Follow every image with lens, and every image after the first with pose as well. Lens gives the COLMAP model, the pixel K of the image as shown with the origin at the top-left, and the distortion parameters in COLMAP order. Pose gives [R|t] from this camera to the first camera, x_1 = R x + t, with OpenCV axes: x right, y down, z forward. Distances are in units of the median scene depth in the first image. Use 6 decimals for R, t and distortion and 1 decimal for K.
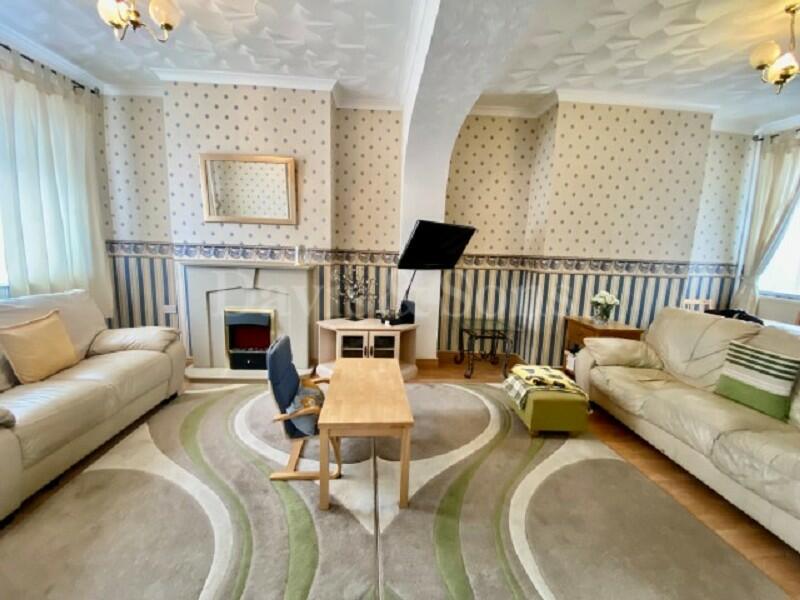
lens RADIAL K [[323.8, 0, 395.0], [0, 323.8, 299.4], [0, 0, 1]] dist [0.018655, -0.019868]
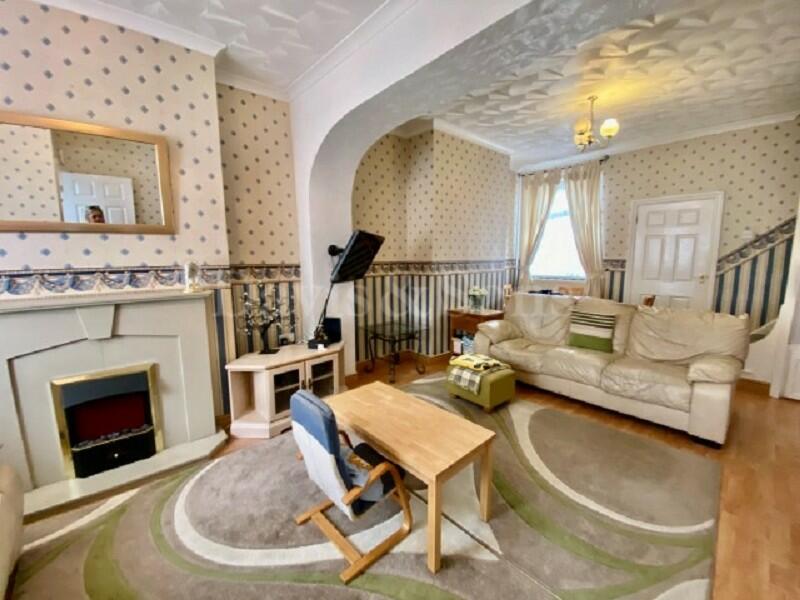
lens RADIAL K [[323.8, 0, 395.0], [0, 323.8, 299.4], [0, 0, 1]] dist [0.018655, -0.019868]
pose [[0.788360, -0.122194, 0.602957, -0.373280], [0.131092, 0.990934, 0.029419, -0.051271], [-0.601085, 0.055850, 0.797231, 0.176788]]
